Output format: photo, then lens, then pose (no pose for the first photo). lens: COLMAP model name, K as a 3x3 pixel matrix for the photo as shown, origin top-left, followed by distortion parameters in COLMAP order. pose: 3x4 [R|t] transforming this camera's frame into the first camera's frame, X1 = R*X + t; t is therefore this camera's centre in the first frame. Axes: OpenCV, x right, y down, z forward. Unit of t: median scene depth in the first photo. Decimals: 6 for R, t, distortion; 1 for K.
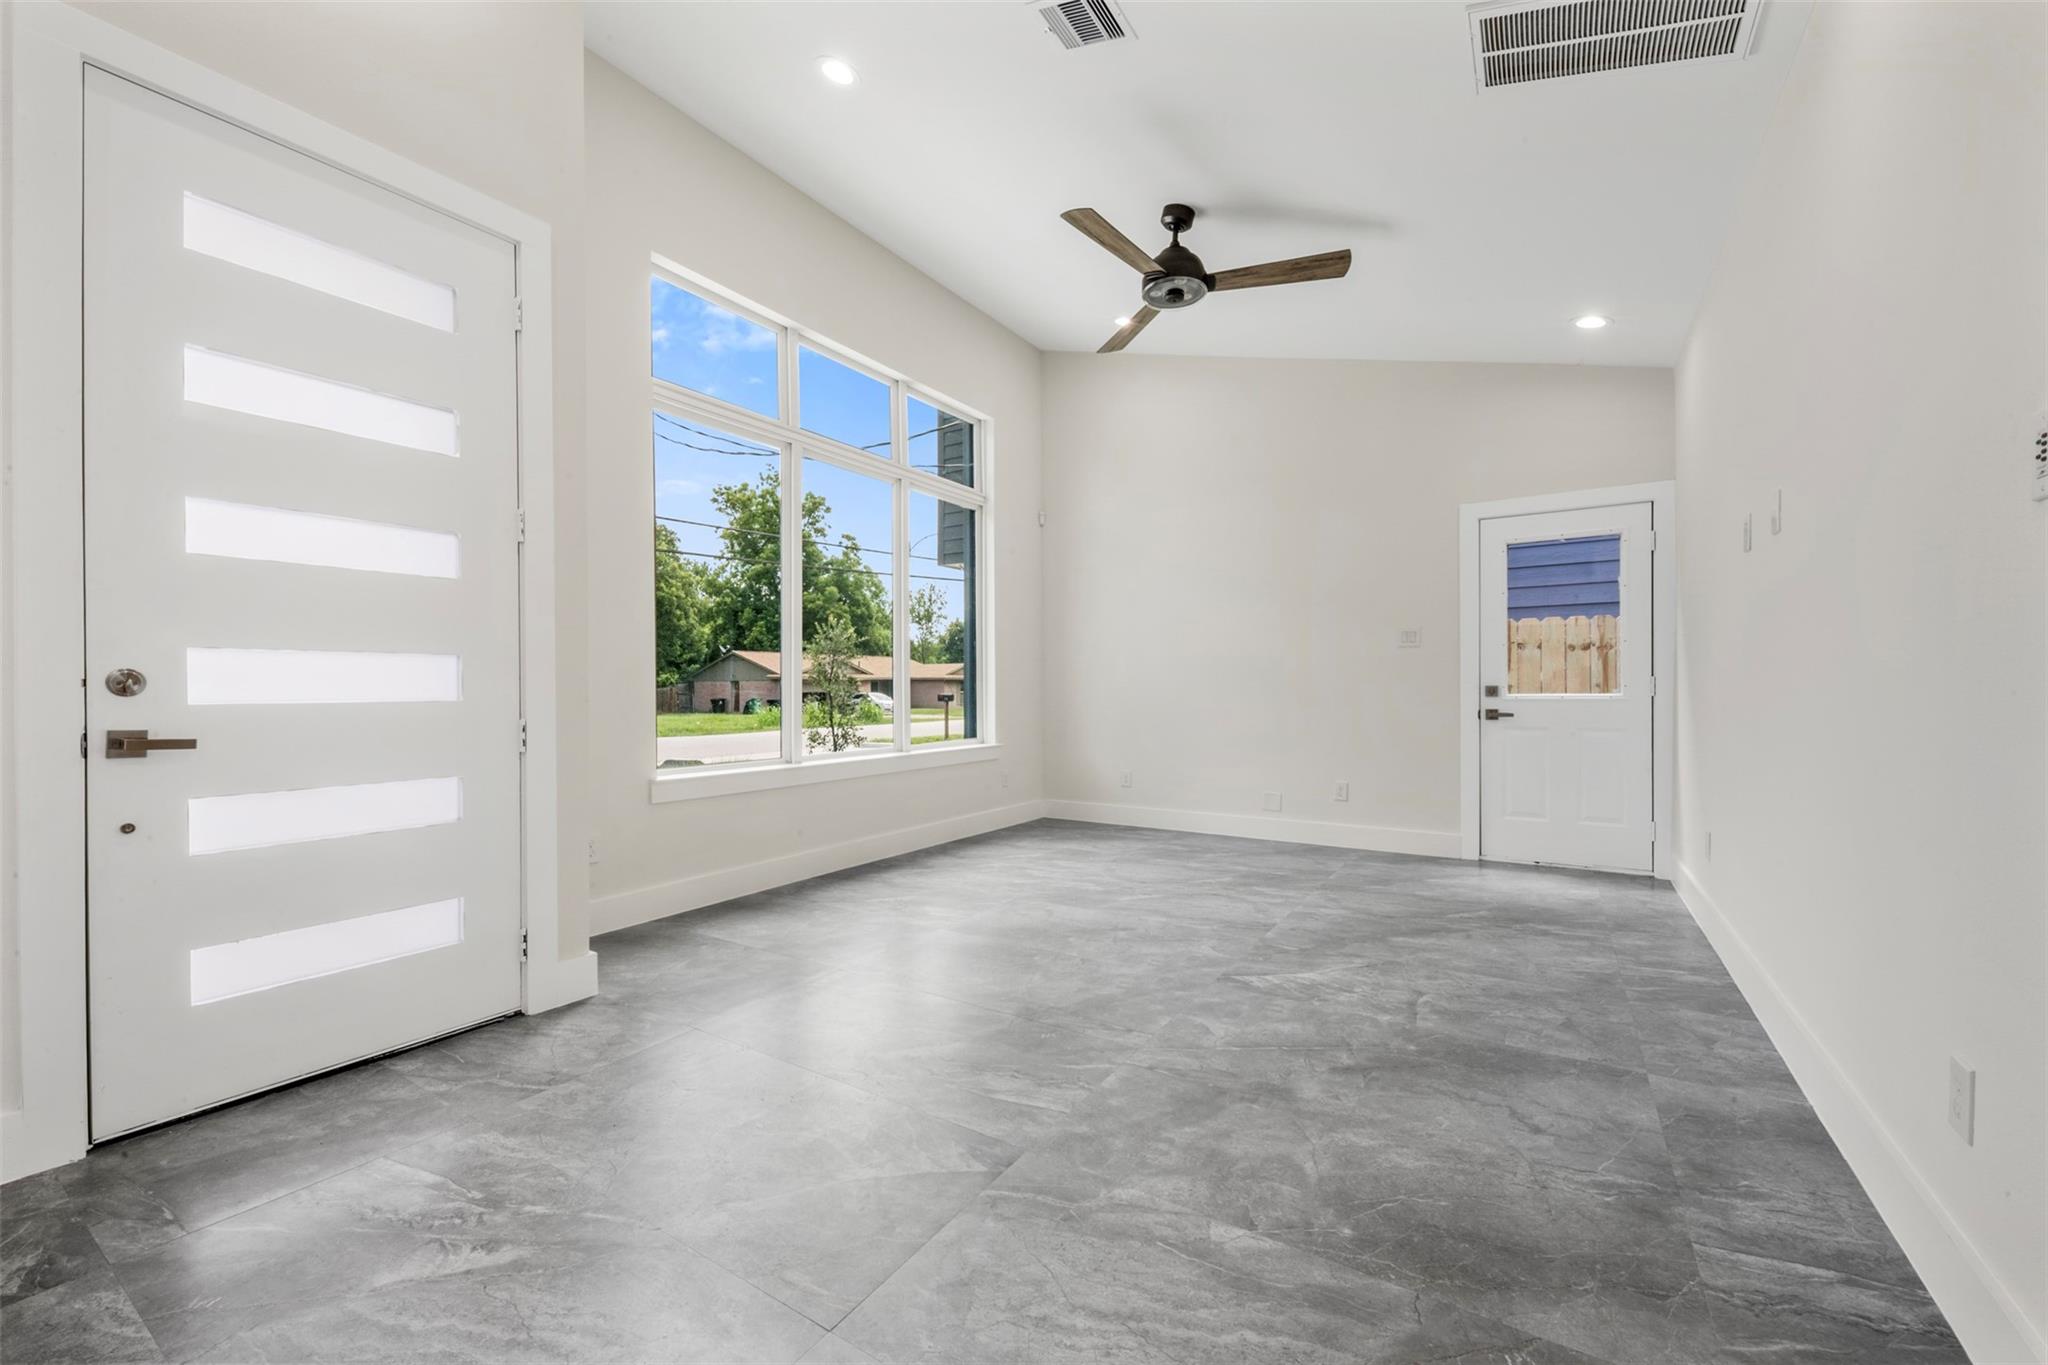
lens RADIAL K [[803.7, 0, 994.7], [0, 803.7, 699.5], [0, 0, 1]] dist [0.008491, -0.000655]
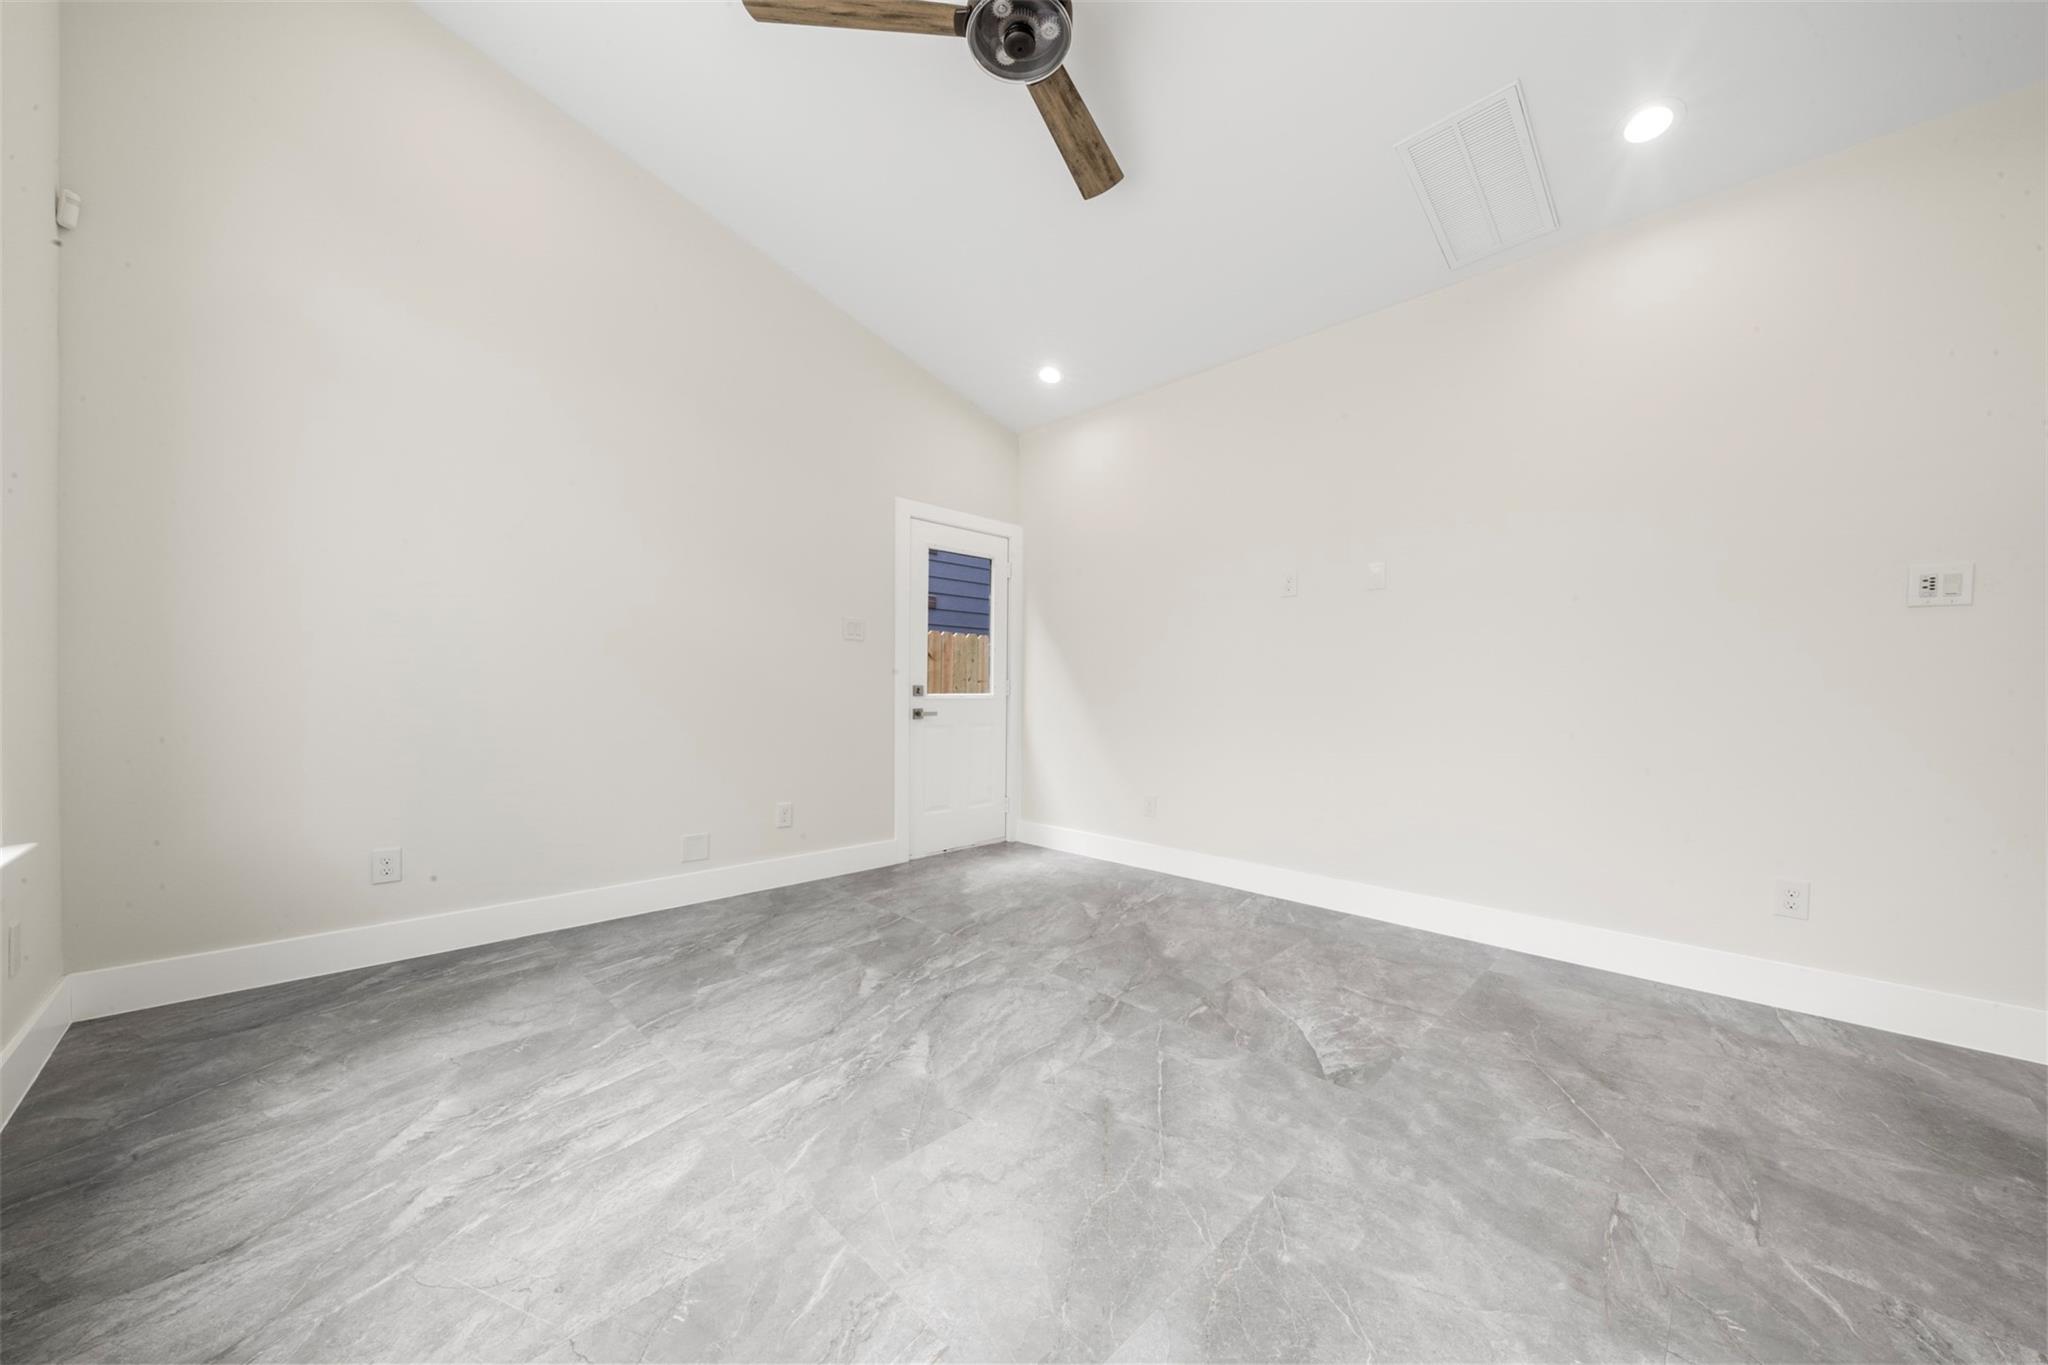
lens RADIAL K [[740.1, 0, 998.7], [0, 740.1, 695.5], [0, 0, 1]] dist [0.010118, -0.004279]
pose [[0.183463, -0.000342, 0.983027, -0.343678], [0.003961, 0.999992, -0.000391, -0.003623], [-0.983019, 0.003965, 0.183463, 0.927783]]
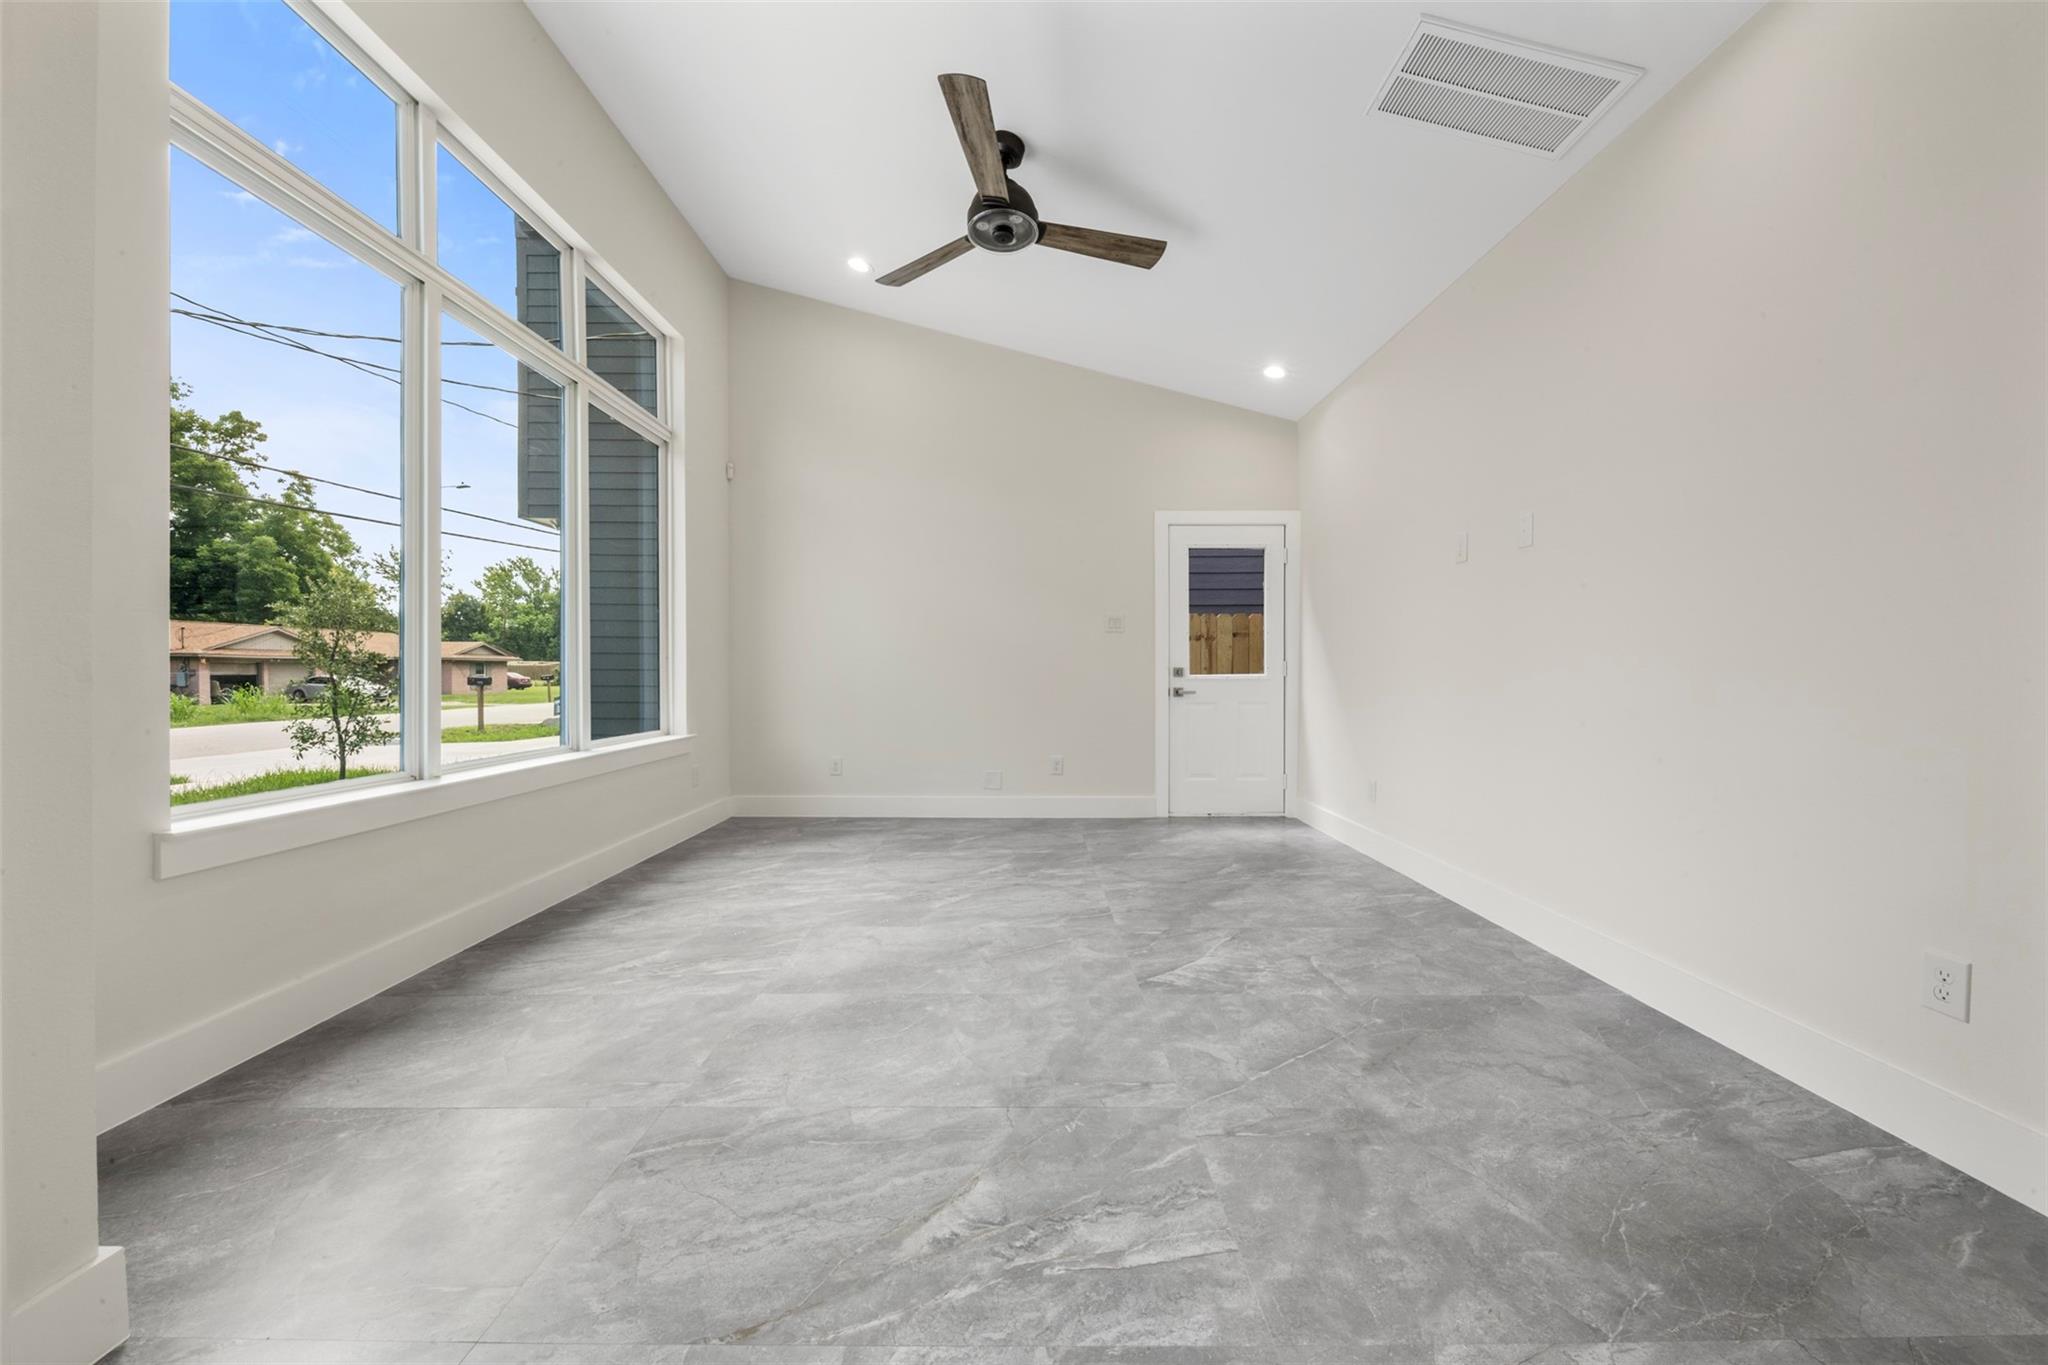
lens RADIAL K [[740.1, 0, 1004.9], [0, 740.1, 682.4], [0, 0, 1]] dist [0.010118, -0.004279]
pose [[0.830497, -0.002653, 0.557016, -0.246635], [0.002644, 0.999996, 0.000821, 0.003433], [-0.557016, 0.000791, 0.830501, 0.308518]]
